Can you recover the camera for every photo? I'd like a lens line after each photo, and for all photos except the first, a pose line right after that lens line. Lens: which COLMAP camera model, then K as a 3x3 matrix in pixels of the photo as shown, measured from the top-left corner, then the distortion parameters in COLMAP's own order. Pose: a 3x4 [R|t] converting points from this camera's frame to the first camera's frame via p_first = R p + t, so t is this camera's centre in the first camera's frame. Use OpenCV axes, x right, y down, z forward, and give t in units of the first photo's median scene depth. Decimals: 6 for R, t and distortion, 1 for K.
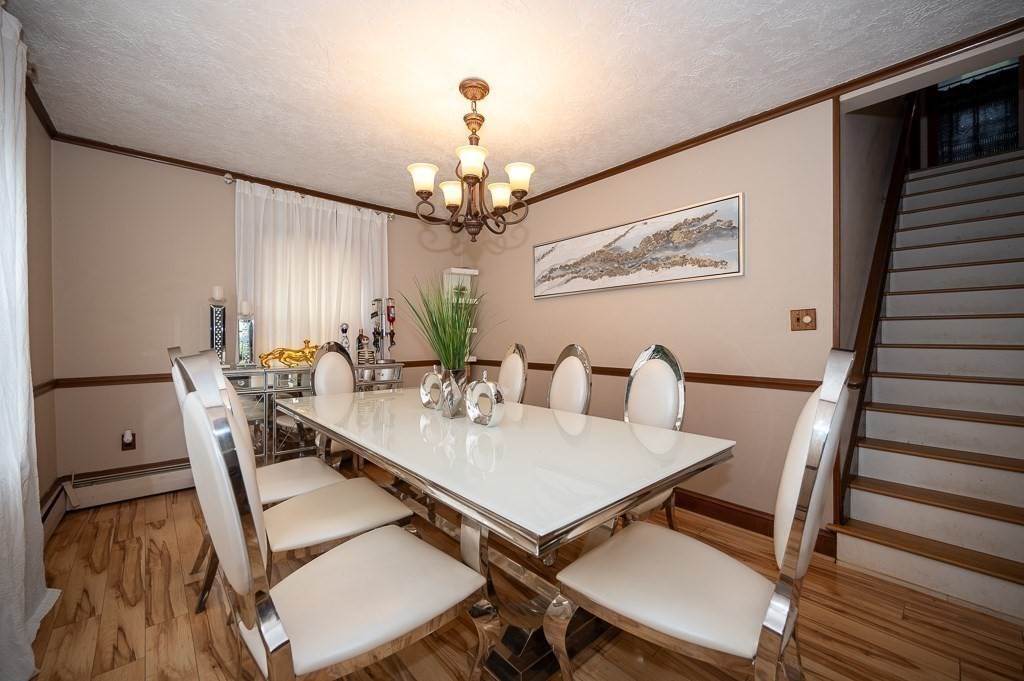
lens RADIAL K [[403.0, 0, 510.2], [0, 403.0, 340.3], [0, 0, 1]] dist [-0.001626, -0.000352]
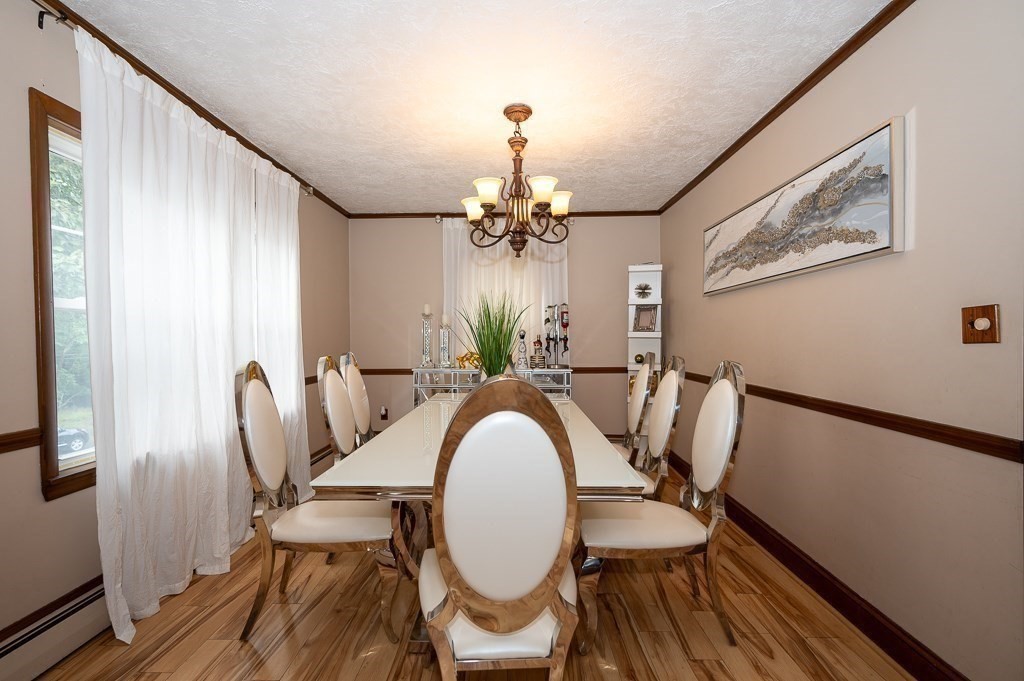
lens RADIAL K [[470.5, 0, 500.4], [0, 470.5, 341.6], [0, 0, 1]] dist [0.001784, 0.000256]
pose [[0.726795, 0.005585, -0.686831, 0.515776], [-0.001931, 0.999980, 0.006087, -0.021889], [0.686851, -0.003098, 0.726791, 0.049358]]
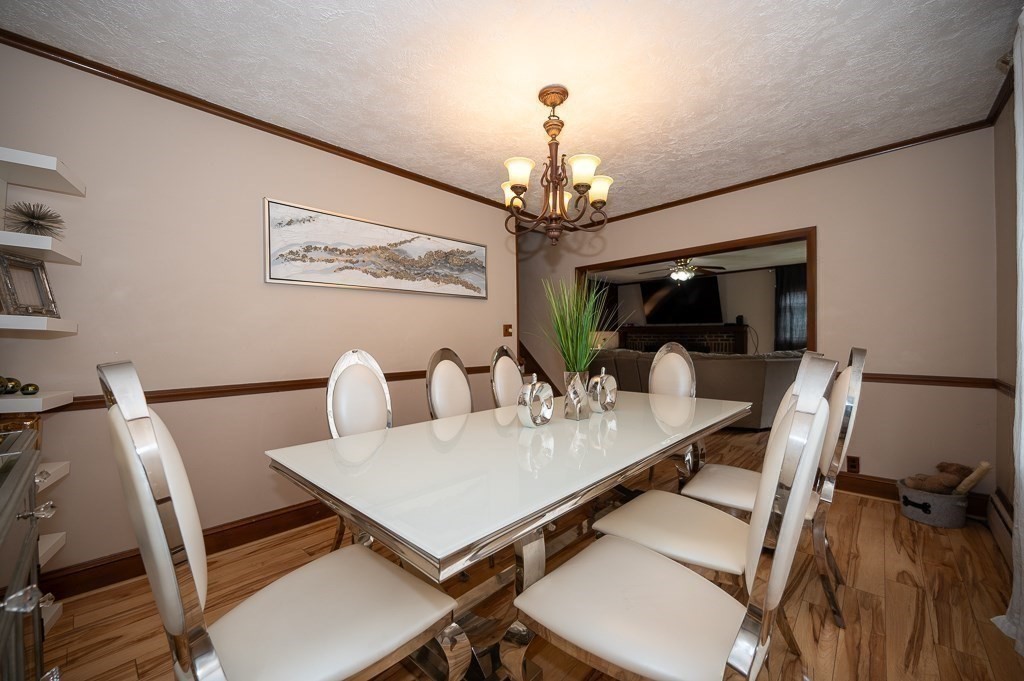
lens RADIAL K [[403.0, 0, 510.2], [0, 403.0, 340.3], [0, 0, 1]] dist [-0.001626, -0.000352]
pose [[-0.088314, 0.001330, 0.996092, -0.771675], [0.013987, 0.999902, -0.000095, -0.005808], [-0.995994, 0.013924, -0.088324, 0.854111]]
